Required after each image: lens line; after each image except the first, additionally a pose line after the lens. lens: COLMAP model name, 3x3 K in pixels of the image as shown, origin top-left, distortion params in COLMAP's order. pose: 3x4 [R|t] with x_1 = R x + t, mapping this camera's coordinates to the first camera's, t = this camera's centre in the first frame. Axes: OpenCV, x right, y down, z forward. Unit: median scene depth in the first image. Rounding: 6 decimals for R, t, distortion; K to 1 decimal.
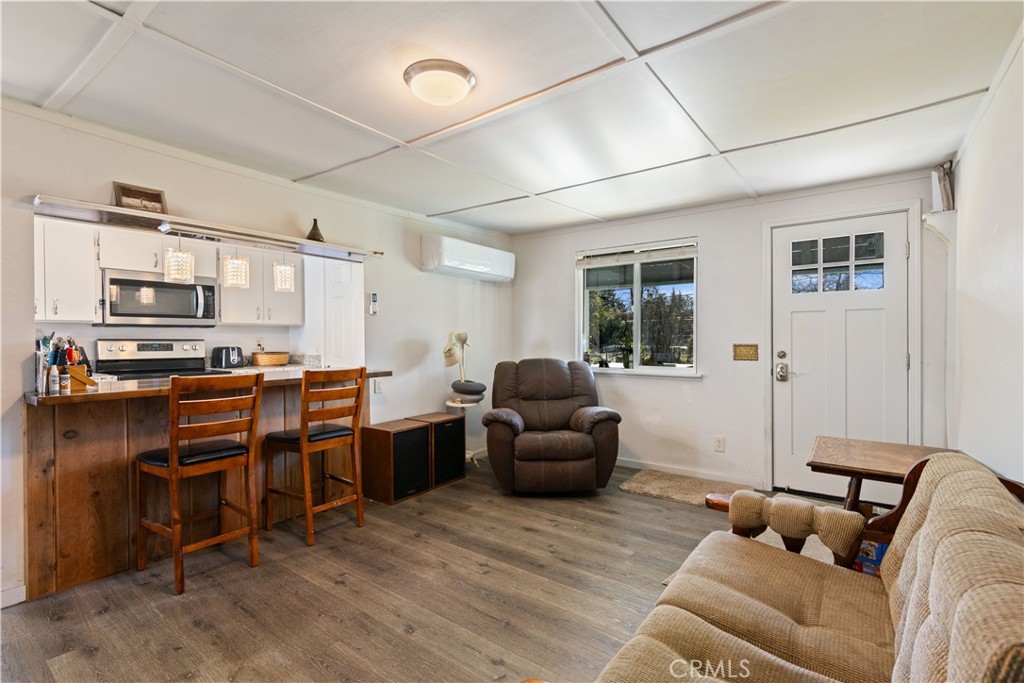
lens RADIAL K [[469.4, 0, 509.4], [0, 469.4, 342.9], [0, 0, 1]] dist [0.003090, 0.000277]
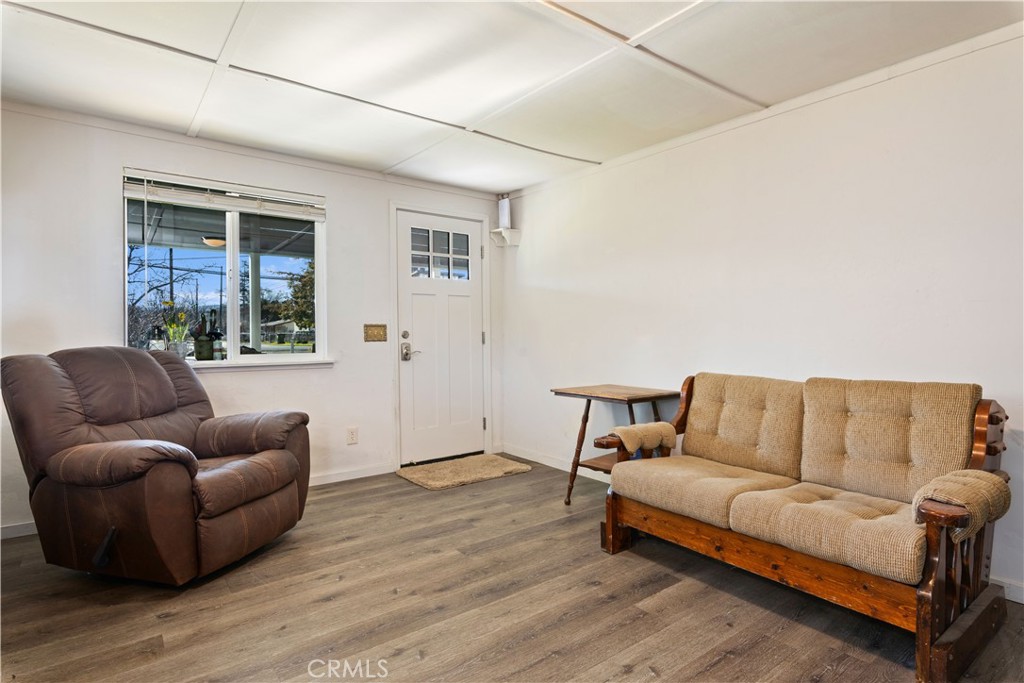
lens RADIAL K [[543.7, 0, 514.1], [0, 543.7, 336.8], [0, 0, 1]] dist [-0.001215, -0.000219]
pose [[0.256977, 0.000557, 0.966417, -0.530719], [0.017947, 0.999825, -0.005349, 0.042026], [-0.966251, 0.018719, 0.256922, 0.484302]]
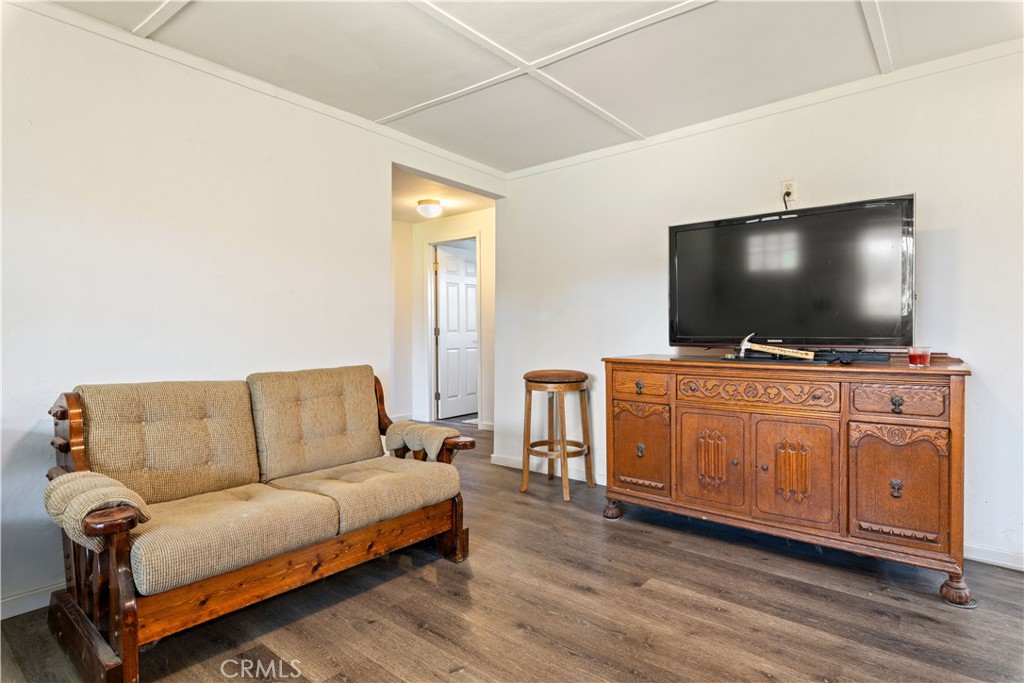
lens RADIAL K [[543.7, 0, 517.3], [0, 543.7, 339.5], [0, 0, 1]] dist [-0.001215, -0.000219]
pose [[-0.999941, 0.003448, 0.010310, -0.069537], [0.003735, 0.999602, 0.027955, 0.038103], [-0.010210, 0.027992, -0.999556, 0.979569]]
